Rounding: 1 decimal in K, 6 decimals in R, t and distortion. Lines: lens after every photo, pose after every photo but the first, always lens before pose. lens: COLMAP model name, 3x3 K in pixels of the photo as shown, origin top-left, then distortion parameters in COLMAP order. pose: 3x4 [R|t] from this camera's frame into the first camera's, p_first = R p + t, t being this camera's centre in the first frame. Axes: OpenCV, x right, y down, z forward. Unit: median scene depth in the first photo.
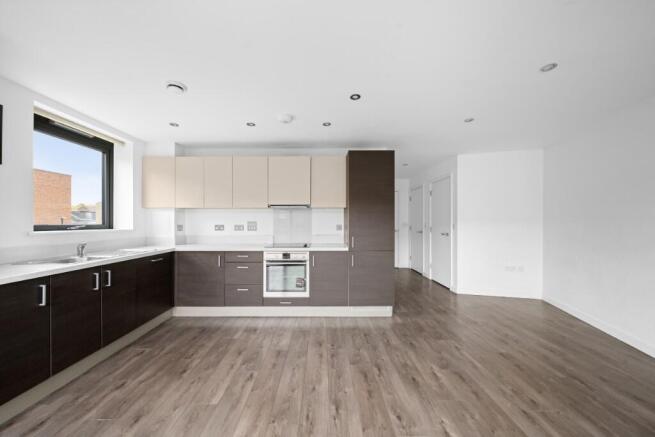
lens RADIAL K [[231.3, 0, 327.2], [0, 231.3, 216.9], [0, 0, 1]] dist [0.000517, 0.000028]
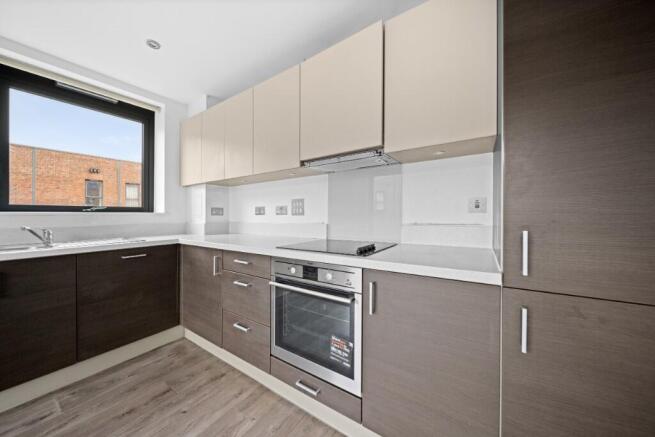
lens RADIAL K [[231.3, 0, 327.2], [0, 231.3, 216.9], [0, 0, 1]] dist [0.000517, 0.000028]
pose [[0.814751, -0.001088, -0.579810, 0.082569], [0.021280, 0.999381, 0.028028, 0.057734], [0.579420, -0.035174, 0.814270, 0.673174]]
